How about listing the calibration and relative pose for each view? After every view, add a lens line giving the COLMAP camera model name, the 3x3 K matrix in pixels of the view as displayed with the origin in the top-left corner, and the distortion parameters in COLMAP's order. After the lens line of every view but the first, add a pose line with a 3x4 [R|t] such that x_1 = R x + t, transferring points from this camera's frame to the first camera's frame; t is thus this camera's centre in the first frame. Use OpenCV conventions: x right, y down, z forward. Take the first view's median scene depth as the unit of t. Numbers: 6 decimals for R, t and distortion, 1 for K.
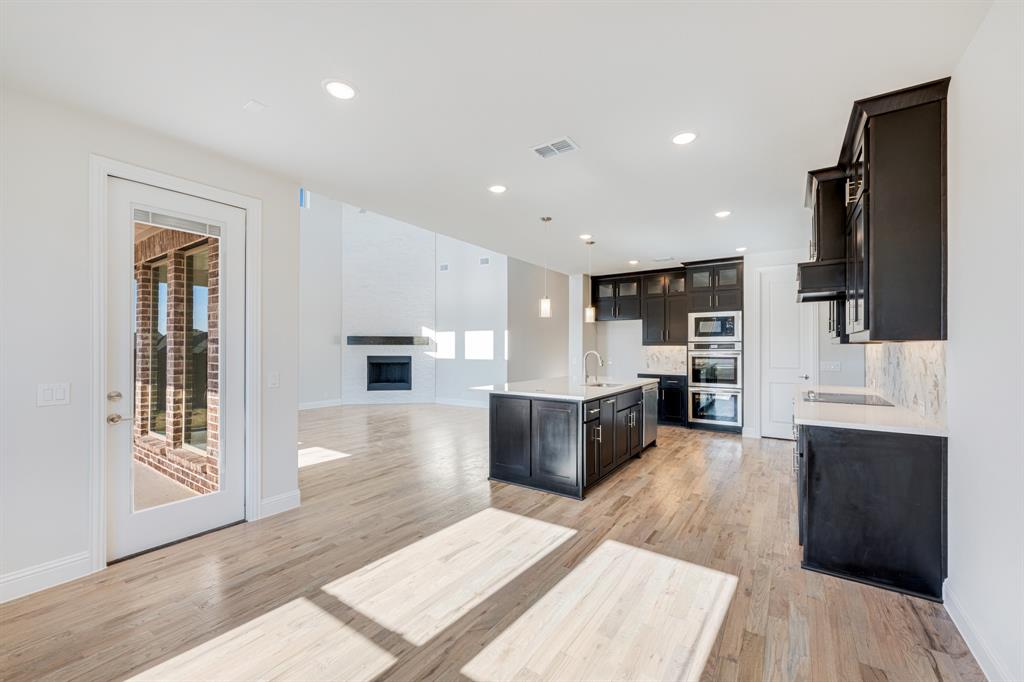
lens RADIAL K [[412.3, 0, 510.8], [0, 412.3, 344.2], [0, 0, 1]] dist [-0.001308, 0.000526]
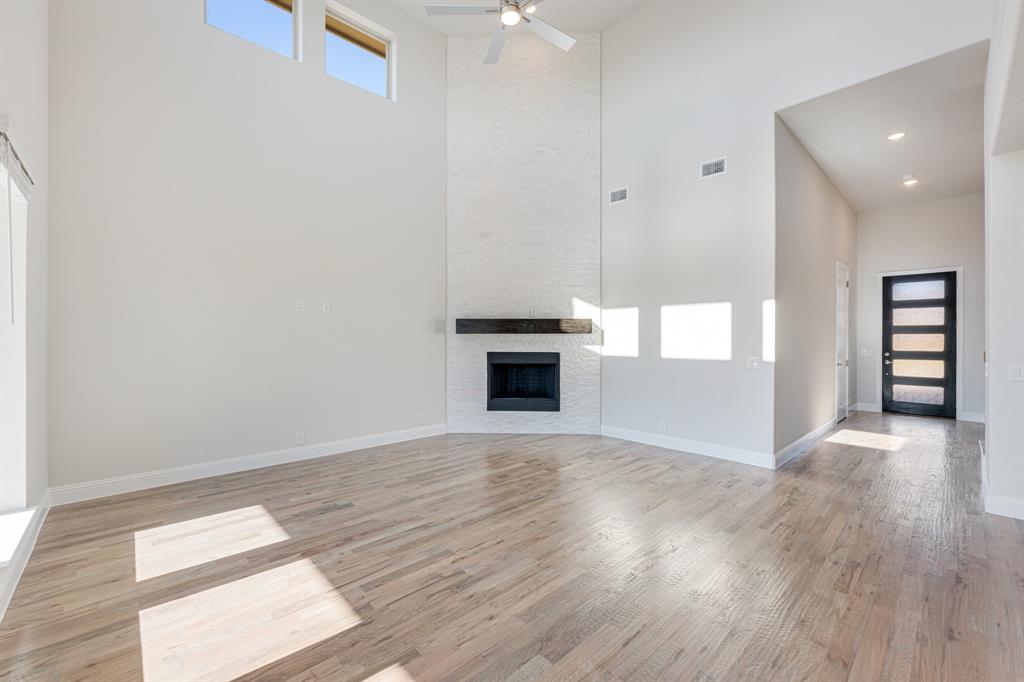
lens RADIAL K [[412.3, 0, 508.6], [0, 412.3, 339.0], [0, 0, 1]] dist [-0.001308, 0.000526]
pose [[0.978100, -0.001165, -0.208131, -0.229055], [0.003685, 0.999925, 0.011721, 0.002941], [0.208102, -0.012231, 0.978031, 0.500731]]
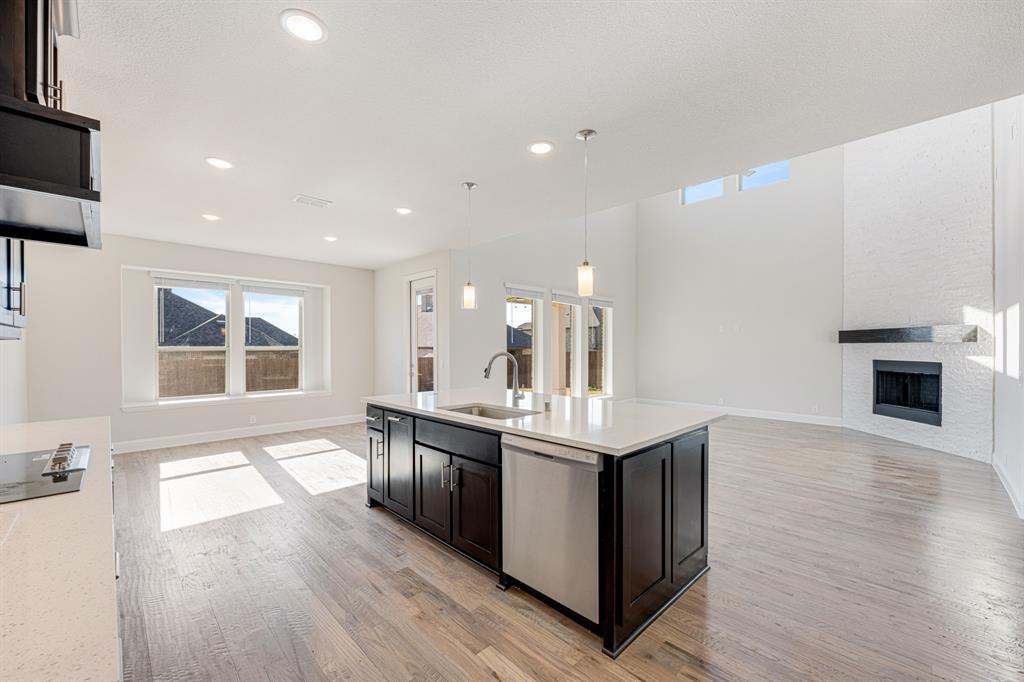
lens RADIAL K [[412.3, 0, 513.9], [0, 412.3, 347.0], [0, 0, 1]] dist [-0.001308, 0.000526]
pose [[-0.184764, 0.000500, -0.982783, 0.462510], [0.006931, 0.999976, -0.000794, 0.005594], [0.982758, -0.006958, -0.184763, 0.667066]]
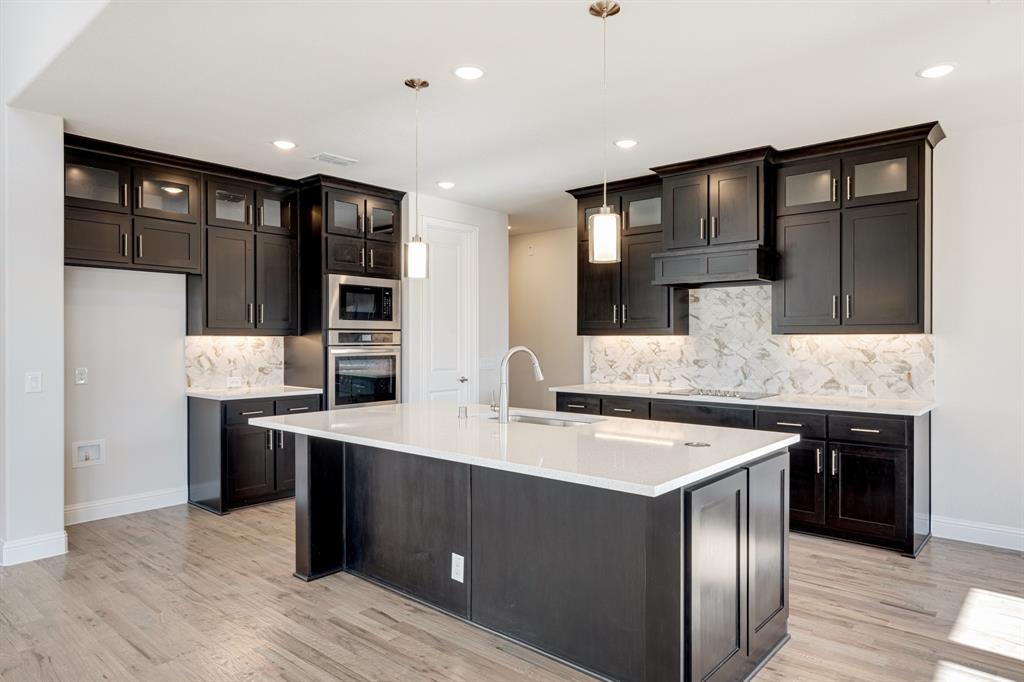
lens RADIAL K [[632.2, 0, 520.0], [0, 632.2, 339.8], [0, 0, 1]] dist [-0.003645, -0.003203]
pose [[0.102588, 0.002742, 0.994720, -0.282599], [-0.007267, 0.999972, -0.002007, 0.006595], [-0.994697, -0.007023, 0.102605, 0.554959]]
